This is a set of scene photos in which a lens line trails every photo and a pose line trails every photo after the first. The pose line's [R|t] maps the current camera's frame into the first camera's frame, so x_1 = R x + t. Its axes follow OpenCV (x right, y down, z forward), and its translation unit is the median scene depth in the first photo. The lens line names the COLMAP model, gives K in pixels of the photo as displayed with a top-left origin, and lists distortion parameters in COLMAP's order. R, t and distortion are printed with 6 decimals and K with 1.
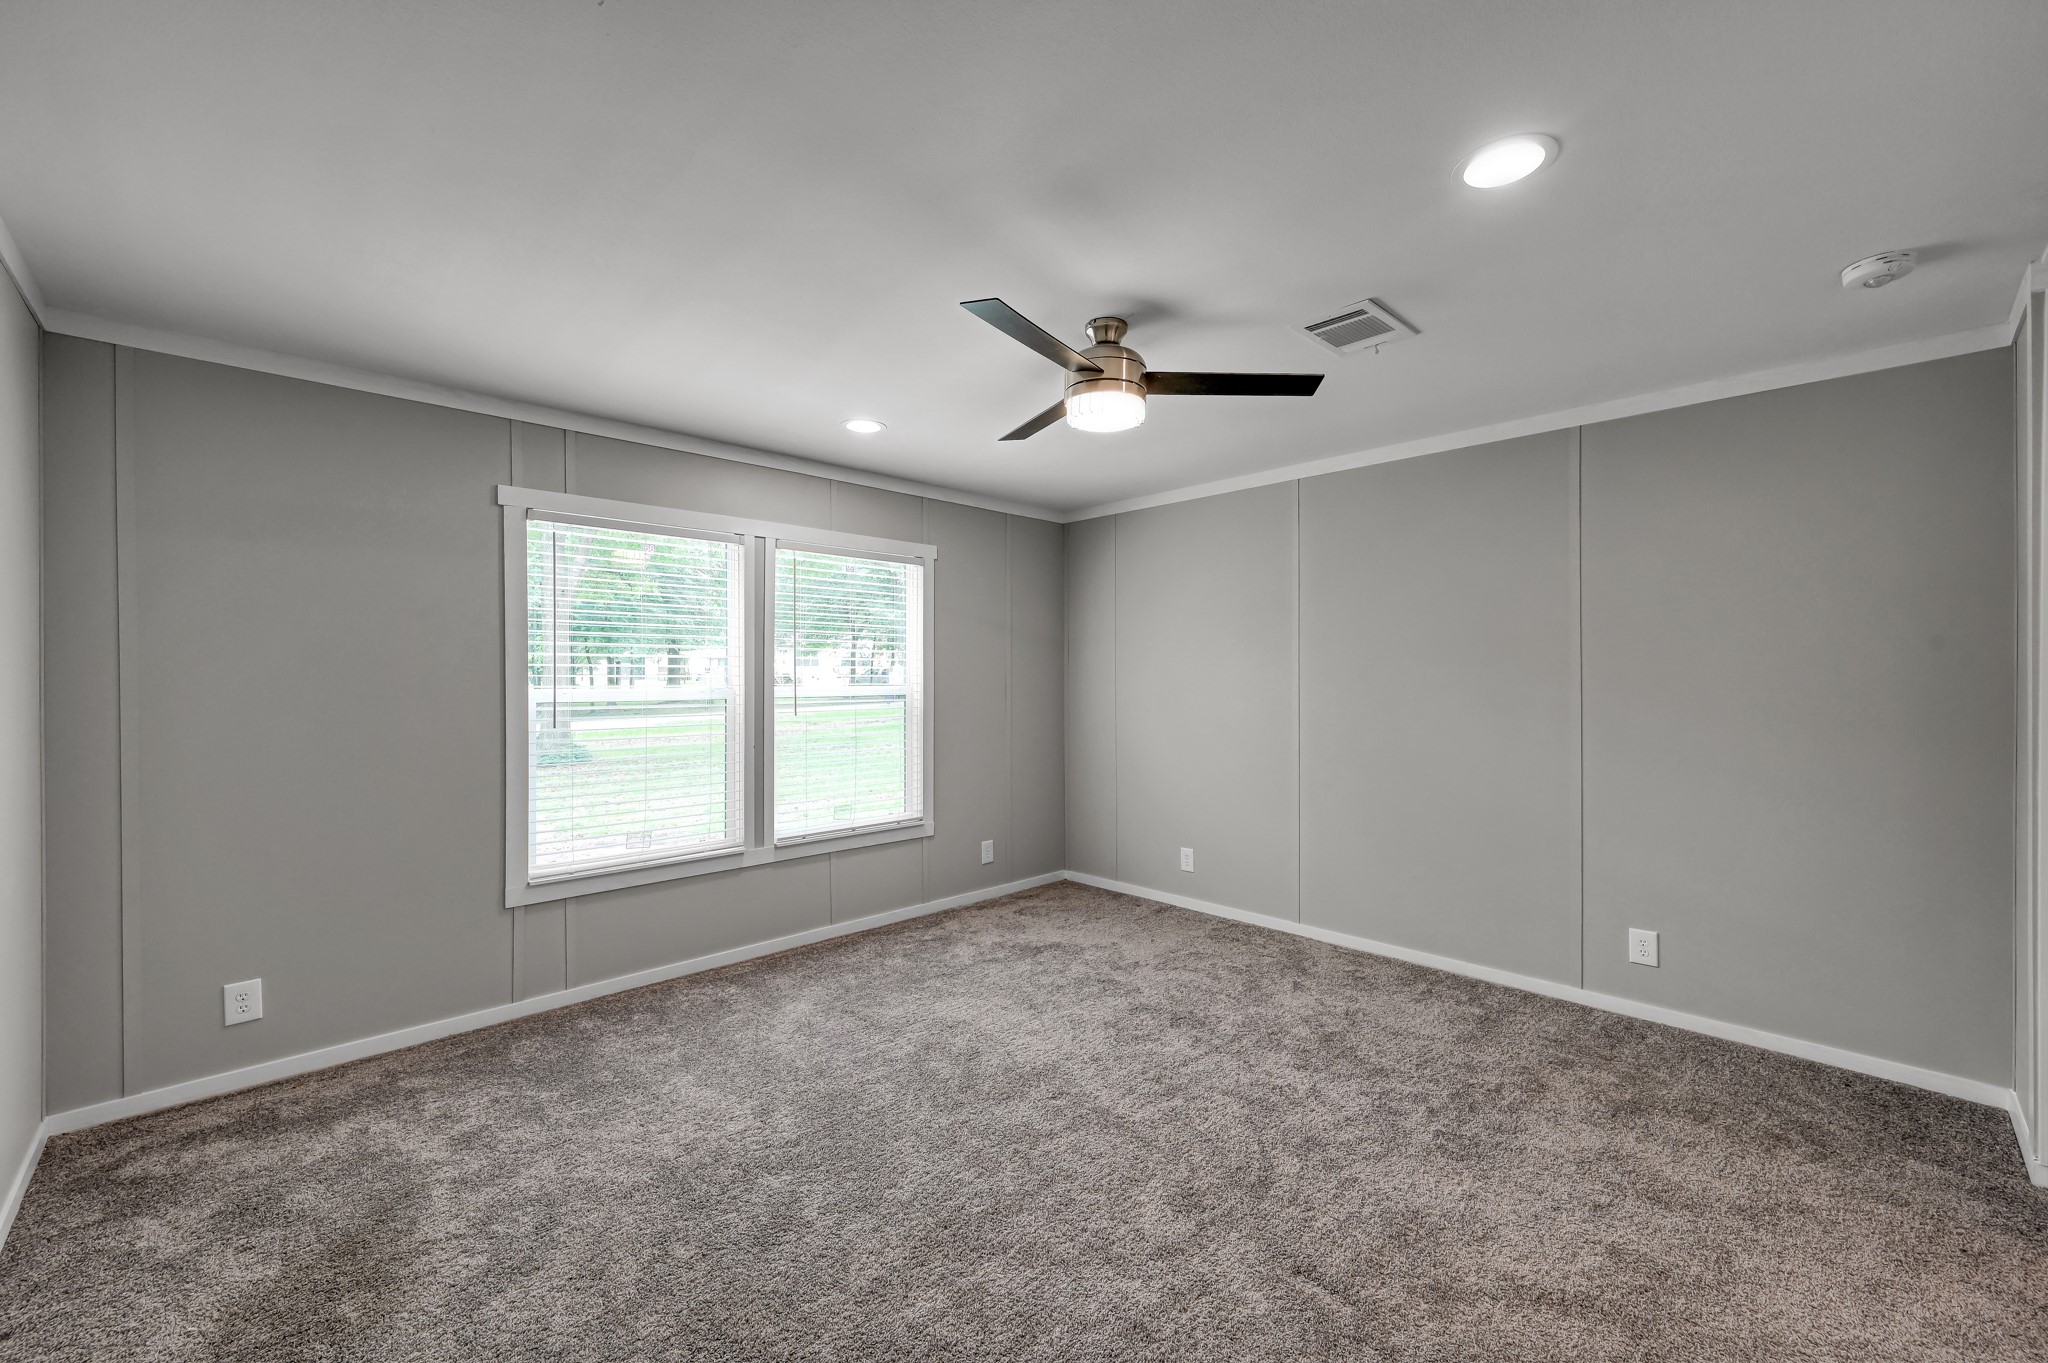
lens RADIAL K [[832.9, 0, 1017.9], [0, 832.9, 670.3], [0, 0, 1]] dist [-0.001924, -0.000093]
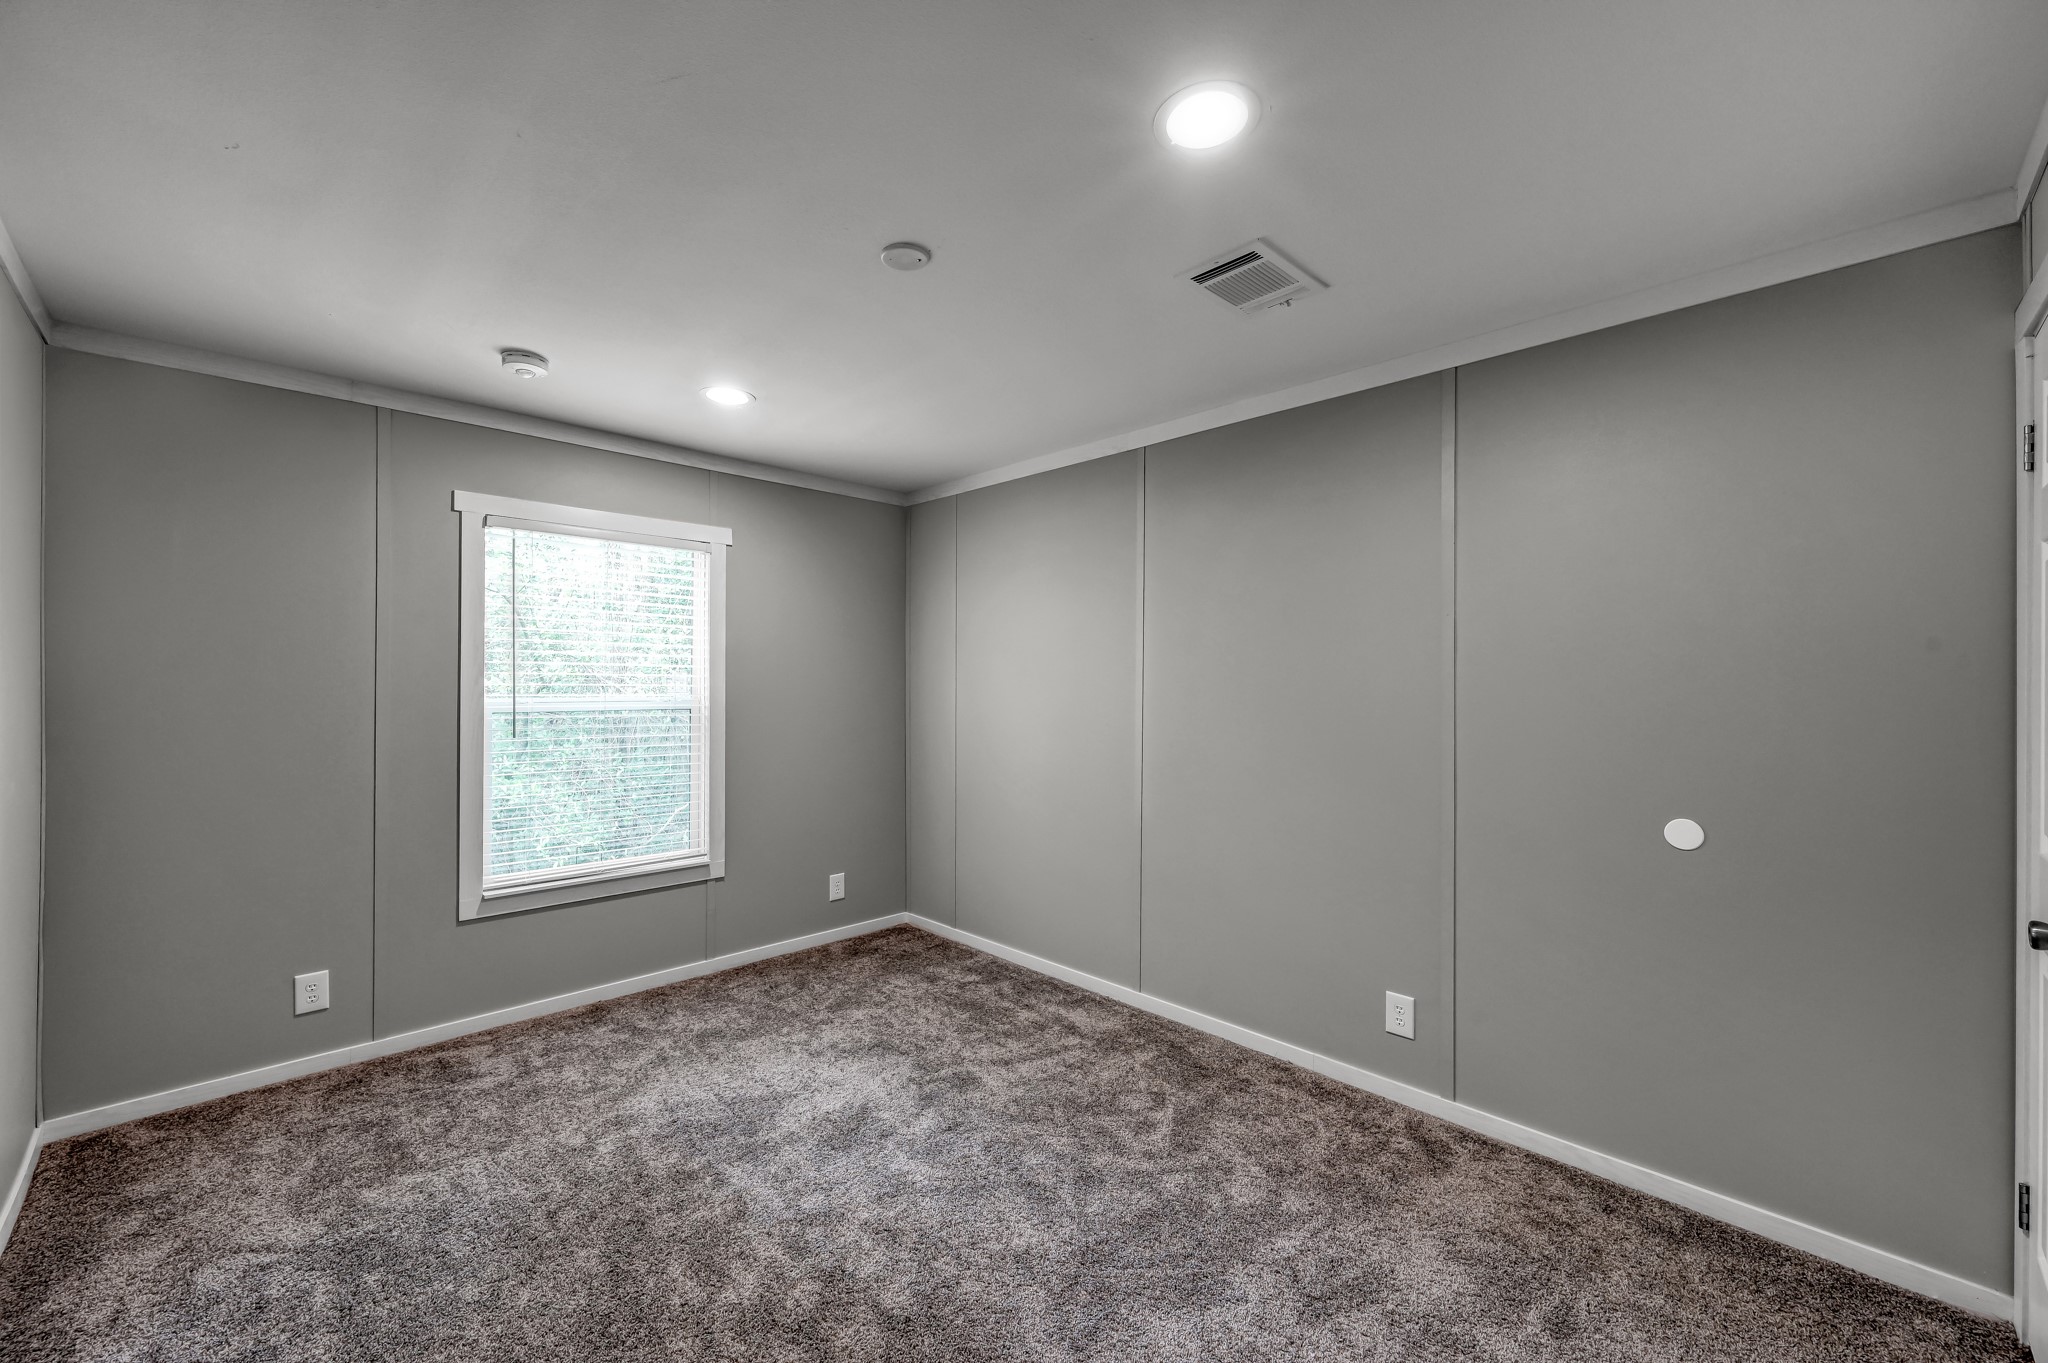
lens RADIAL K [[807.1, 0, 1022.2], [0, 807.1, 676.7], [0, 0, 1]] dist [-0.000411, -0.000020]
pose [[0.999997, -0.000107, -0.002449, 0.144807], [0.000099, 0.999994, -0.003396, 0.000922], [0.002450, 0.003396, 0.999991, 0.143313]]
